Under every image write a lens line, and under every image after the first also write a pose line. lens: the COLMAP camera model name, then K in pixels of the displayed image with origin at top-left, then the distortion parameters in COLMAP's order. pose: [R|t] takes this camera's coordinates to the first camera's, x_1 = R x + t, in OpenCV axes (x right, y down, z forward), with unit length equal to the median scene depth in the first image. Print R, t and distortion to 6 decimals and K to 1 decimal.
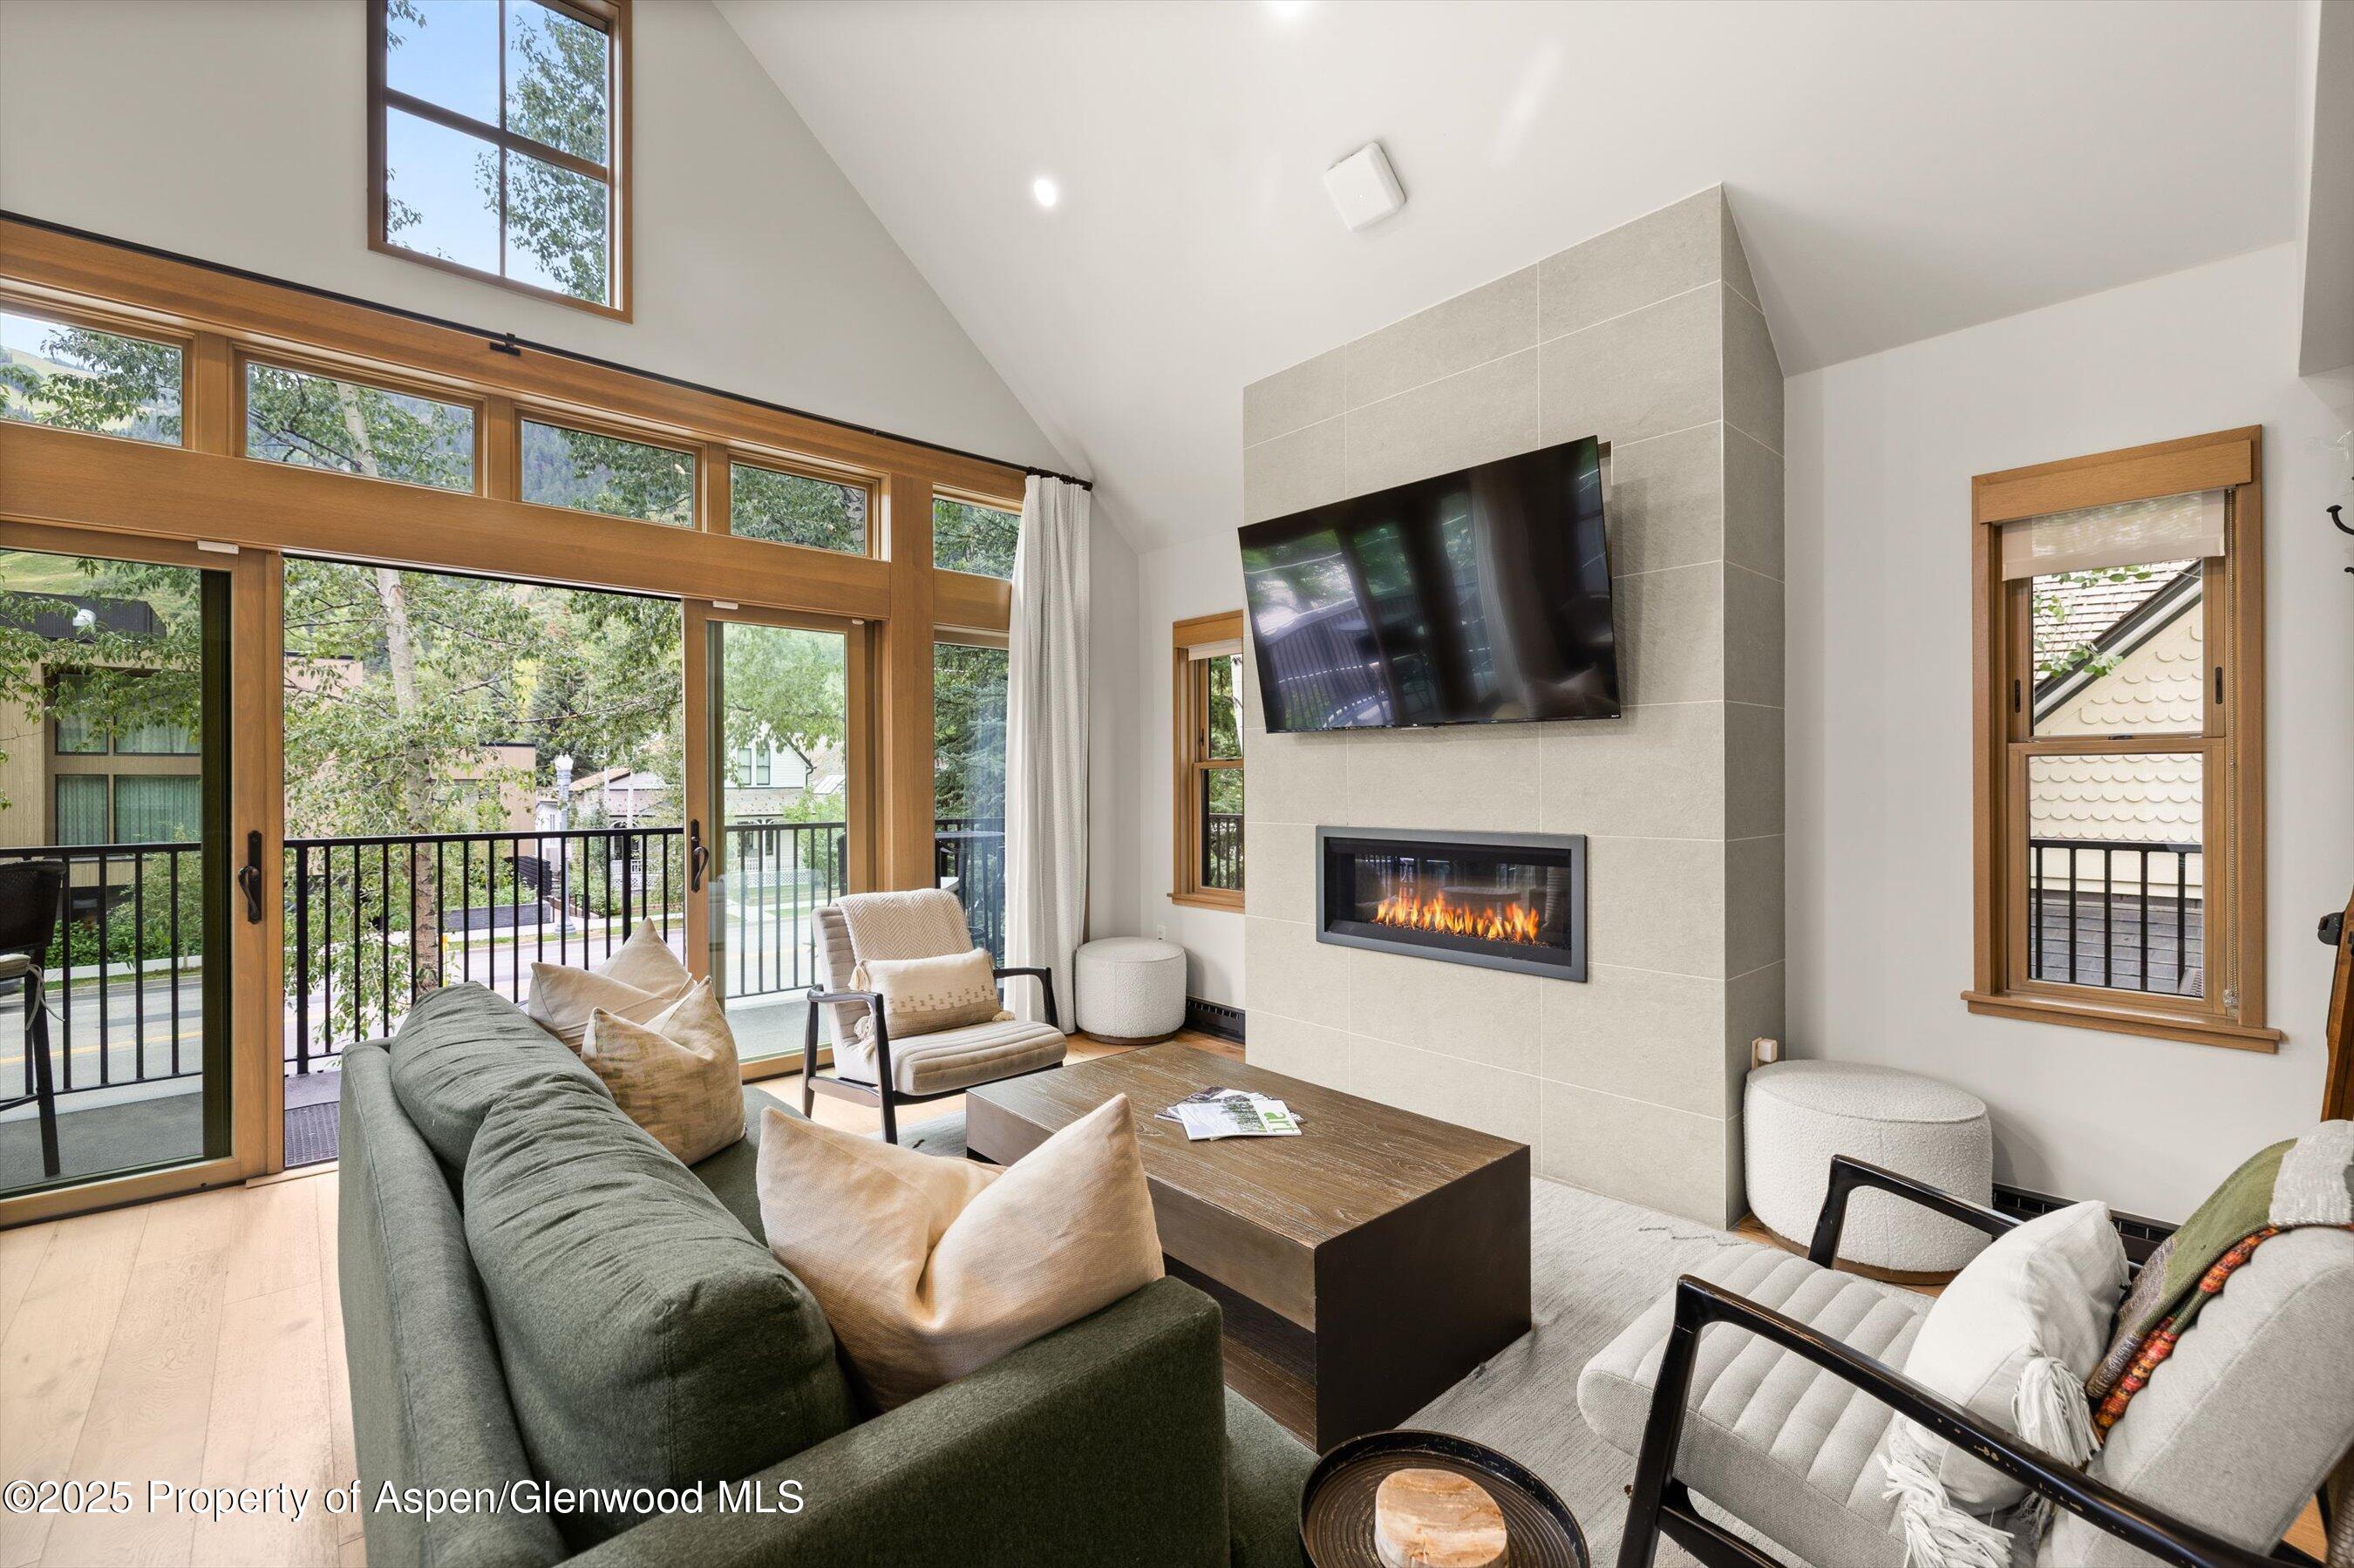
lens RADIAL K [[985.6, 0, 1256.7], [0, 985.6, 791.3], [0, 0, 1]] dist [-0.004235, -0.002335]
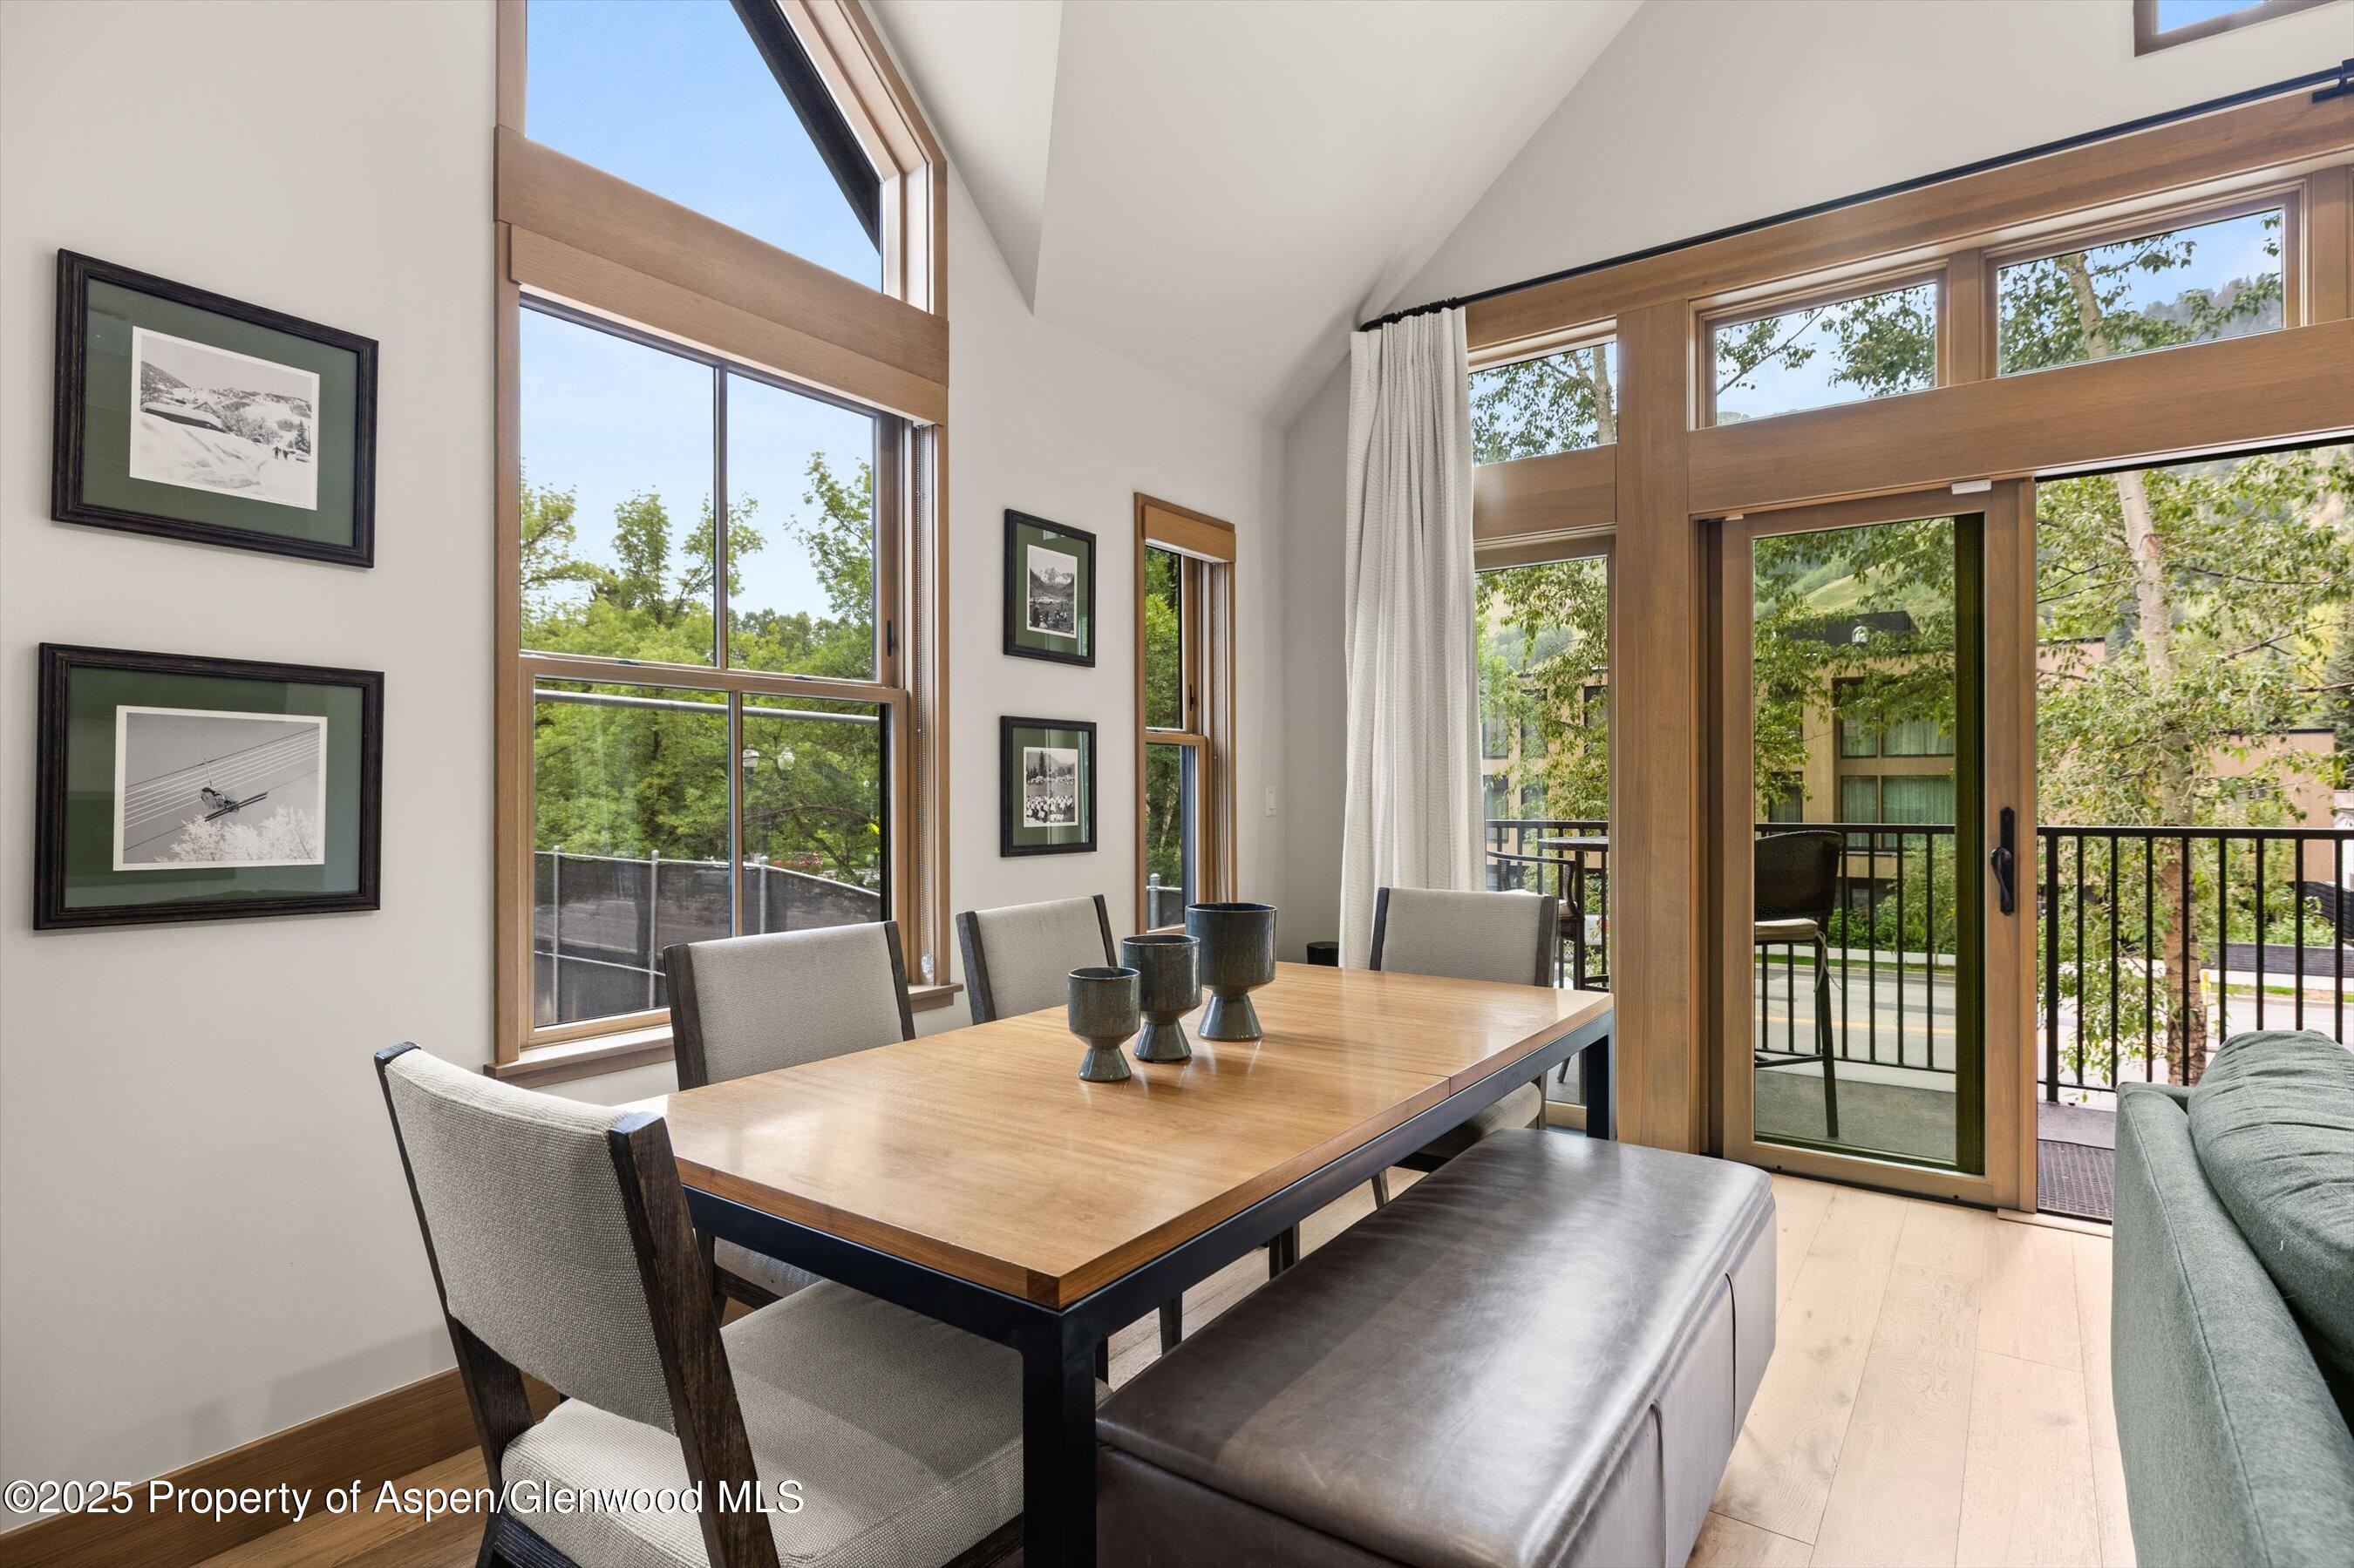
lens RADIAL K [[1153.0, 0, 1181.1], [0, 1153.0, 785.8], [0, 0, 1]] dist [0.003745, -0.000032]
pose [[0.160750, -0.007435, -0.986967, -0.099987], [-0.005333, 0.999950, -0.008401, 0.025539], [0.986981, 0.006614, 0.160702, 0.086307]]
